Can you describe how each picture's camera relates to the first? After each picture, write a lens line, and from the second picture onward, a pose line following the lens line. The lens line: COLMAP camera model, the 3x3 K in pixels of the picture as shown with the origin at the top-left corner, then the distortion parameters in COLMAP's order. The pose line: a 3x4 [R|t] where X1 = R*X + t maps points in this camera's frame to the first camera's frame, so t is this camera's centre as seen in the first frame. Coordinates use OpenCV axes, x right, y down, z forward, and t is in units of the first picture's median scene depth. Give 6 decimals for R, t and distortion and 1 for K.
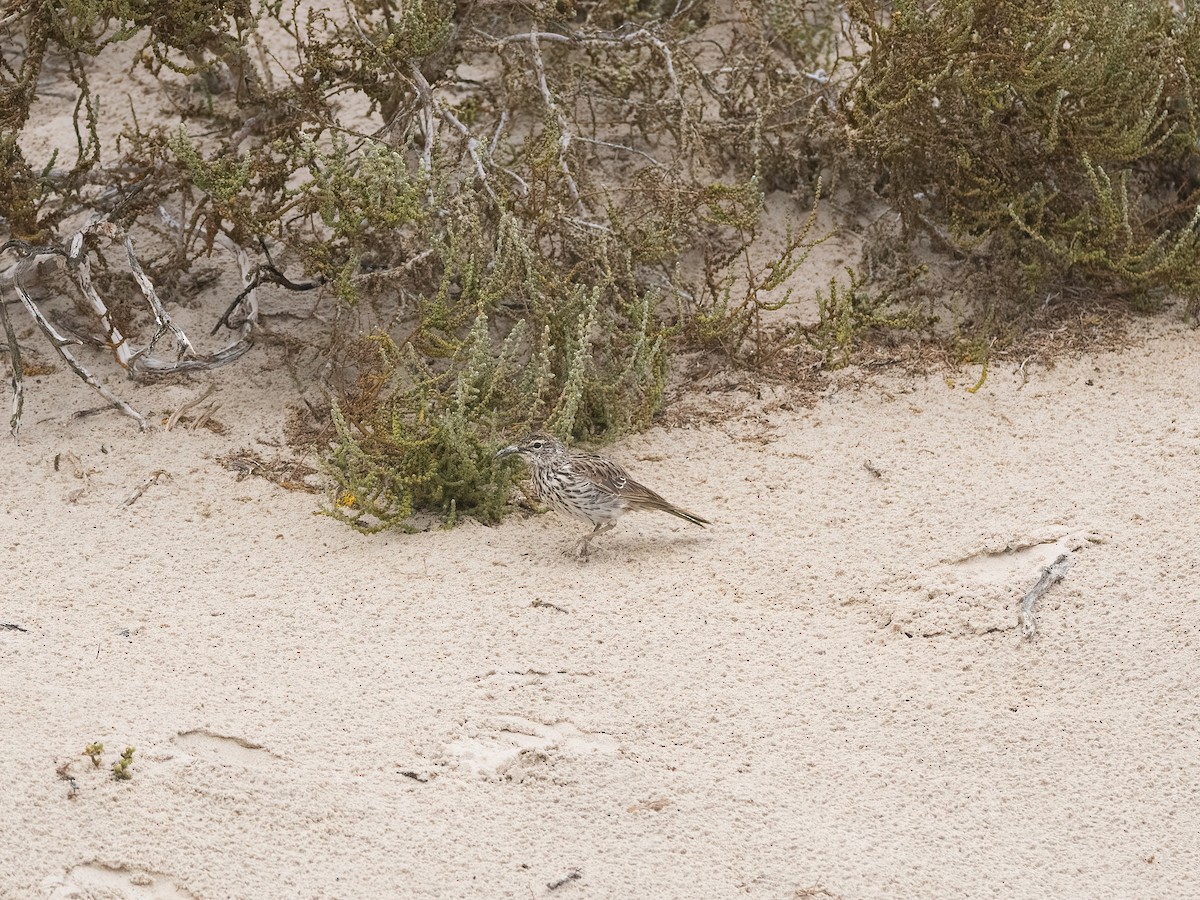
lens RADIAL K [[906.7, 0, 600.6], [0, 906.7, 452.8], [0, 0, 1]] dist [-0.000623, -0.002393]
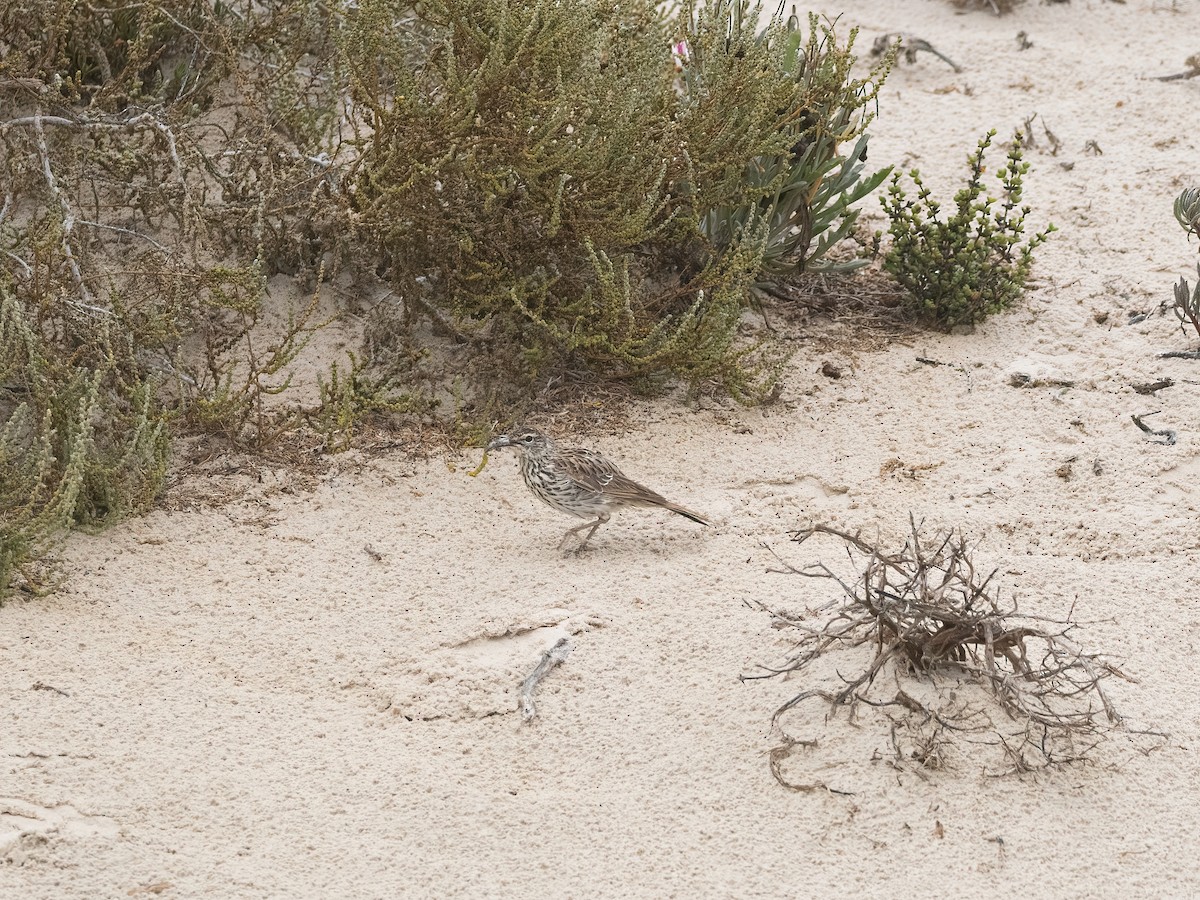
lens RADIAL K [[906.7, 0, 599.6], [0, 906.7, 446.7], [0, 0, 1]] dist [-0.000623, -0.002393]
pose [[0.999998, 0.001135, 0.001813, 0.547567], [-0.001133, 0.999998, -0.001407, -0.097750], [-0.001814, 0.001405, 0.999997, -0.001712]]
